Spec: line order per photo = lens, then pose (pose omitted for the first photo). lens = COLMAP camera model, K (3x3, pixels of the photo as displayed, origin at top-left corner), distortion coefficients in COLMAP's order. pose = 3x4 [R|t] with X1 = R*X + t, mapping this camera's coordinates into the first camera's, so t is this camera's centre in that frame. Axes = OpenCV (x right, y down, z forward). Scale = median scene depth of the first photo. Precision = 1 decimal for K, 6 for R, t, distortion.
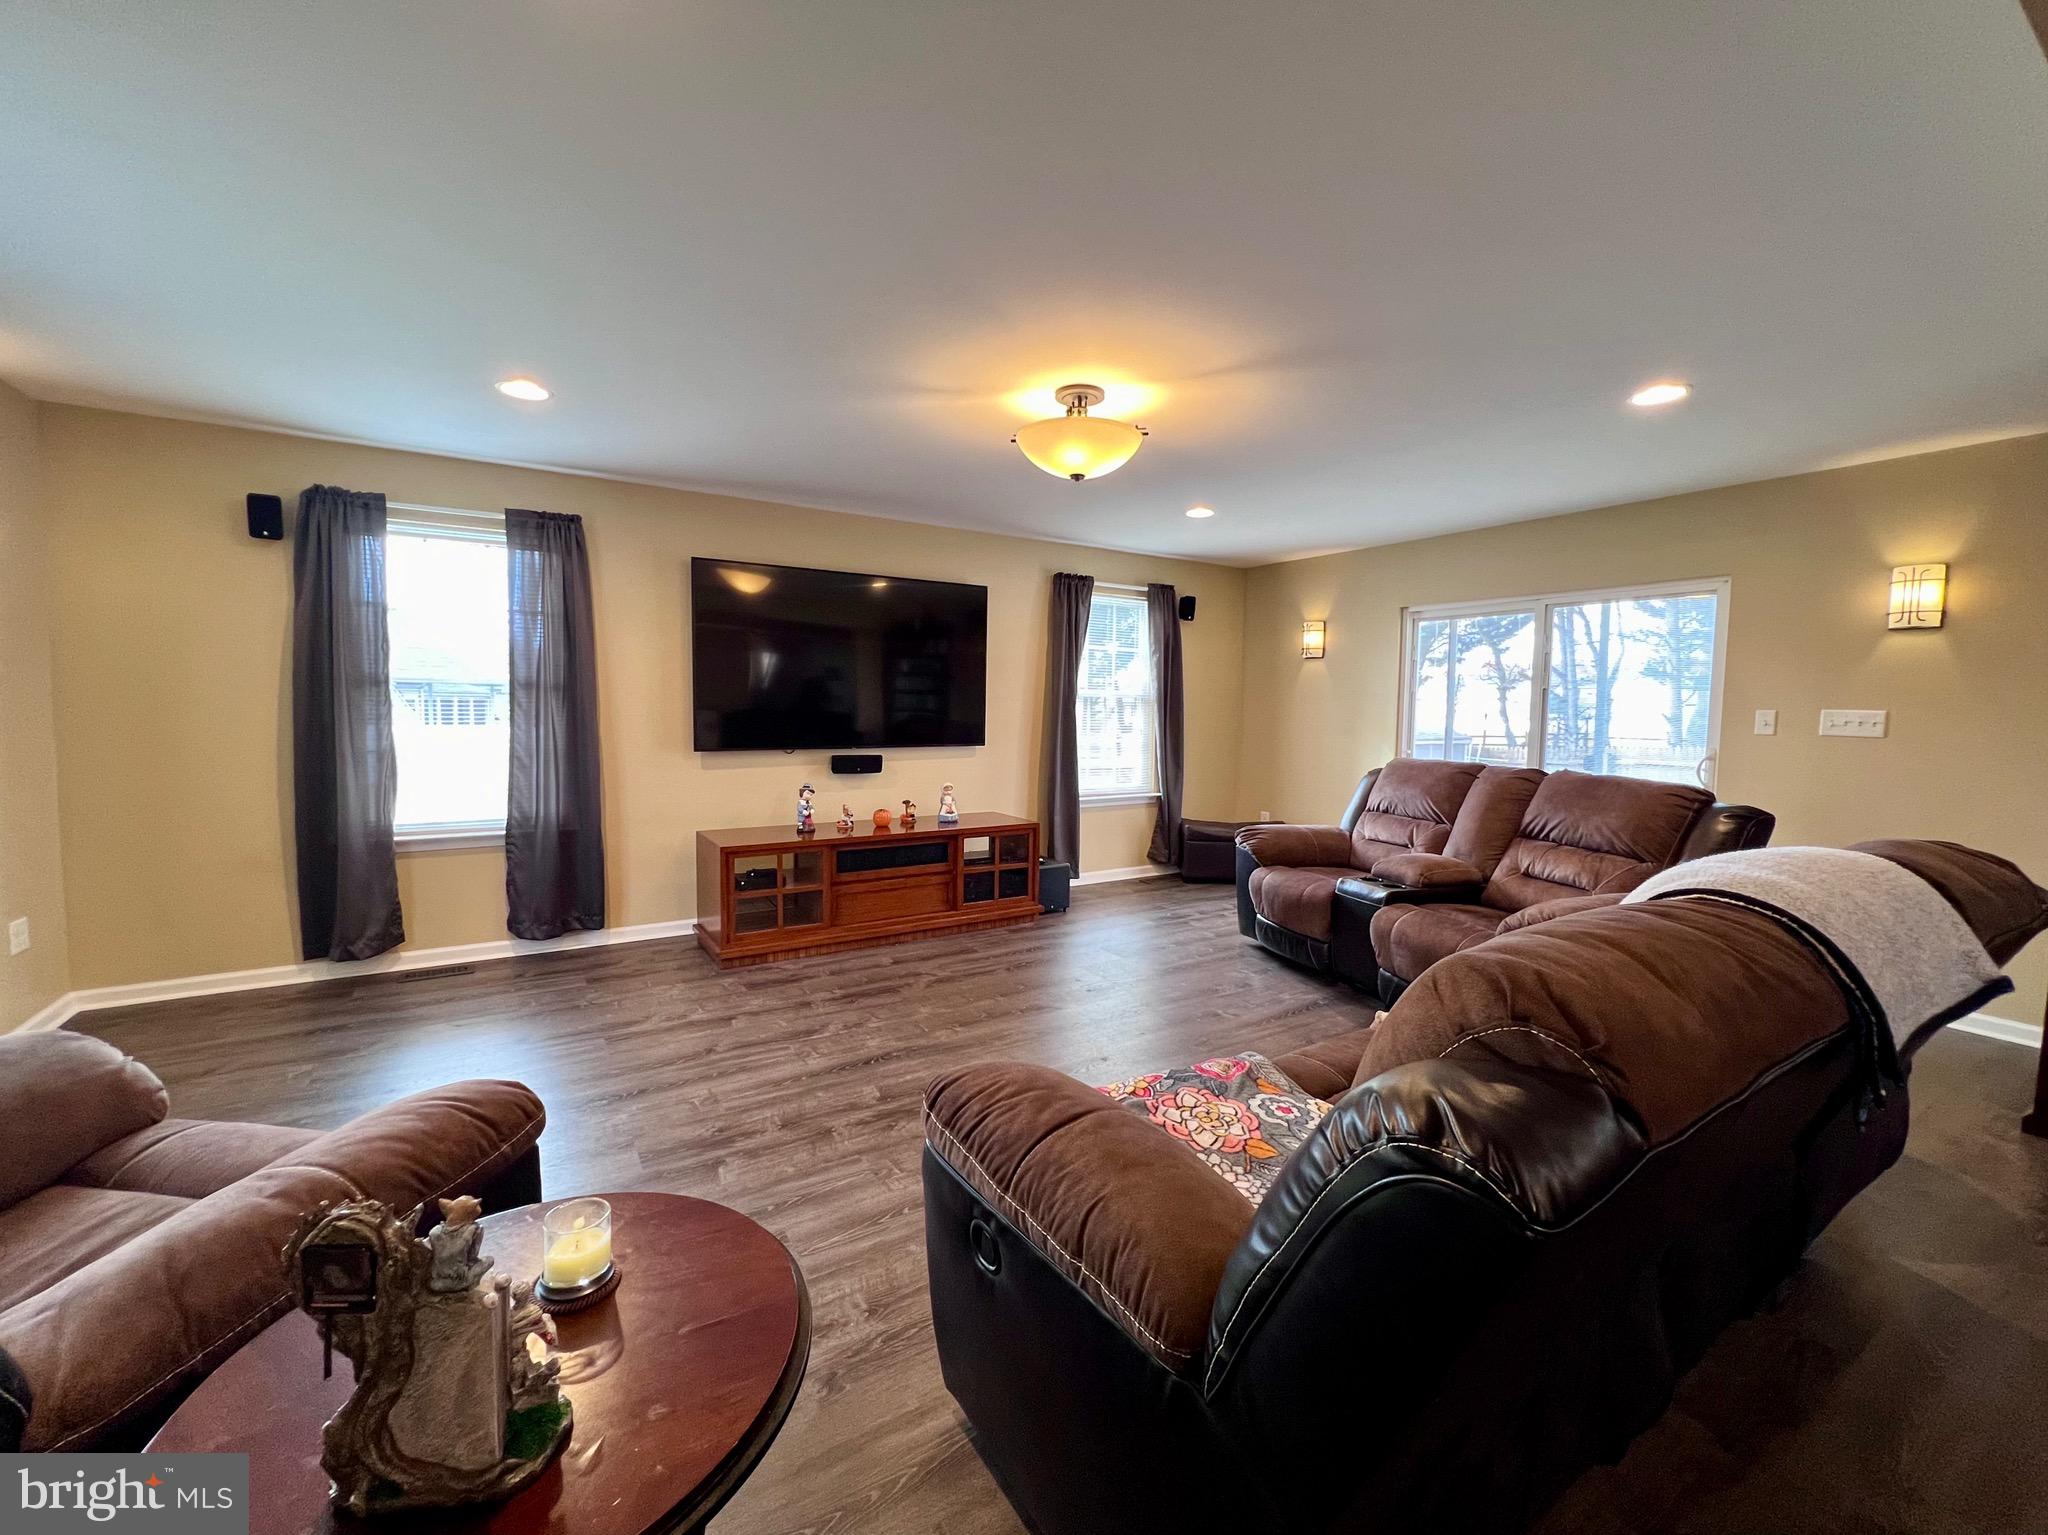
lens RADIAL K [[832.0, 0, 1013.1], [0, 832.0, 759.8], [0, 0, 1]] dist [0.001777, -0.000862]
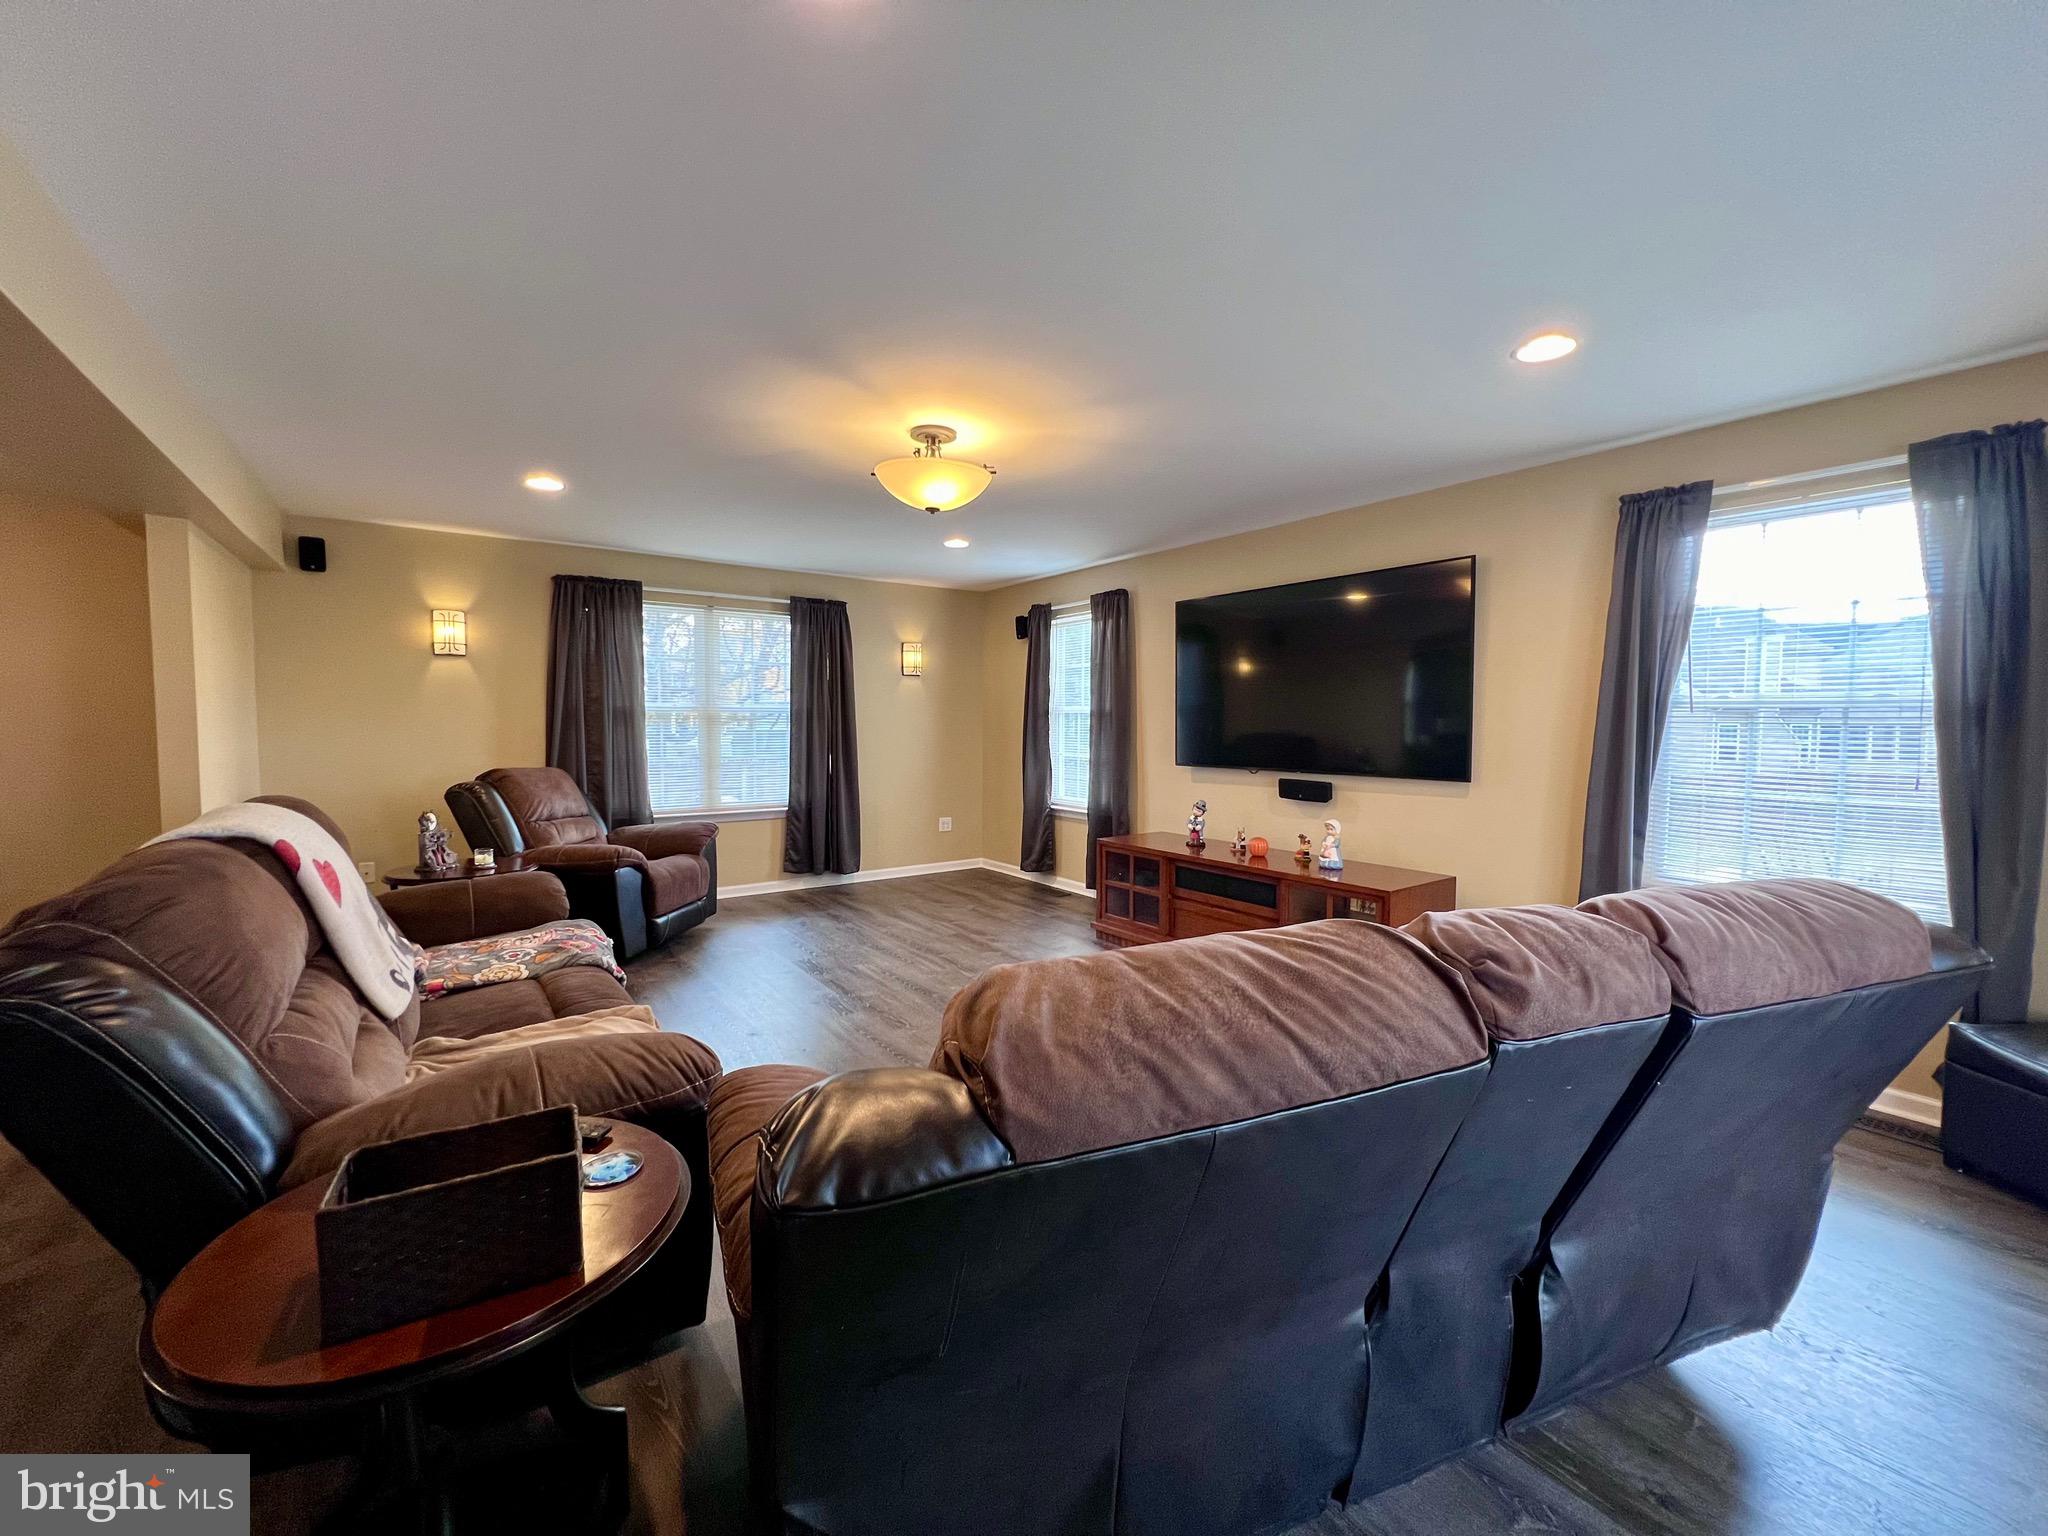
lens RADIAL K [[832.0, 0, 1023.9], [0, 832.0, 766.6], [0, 0, 1]] dist [0.001777, -0.000862]
pose [[0.070113, 0.040890, -0.996701, 0.868086], [-0.069734, 0.996916, 0.035994, -0.040160], [0.995099, 0.066980, 0.072748, 0.783379]]
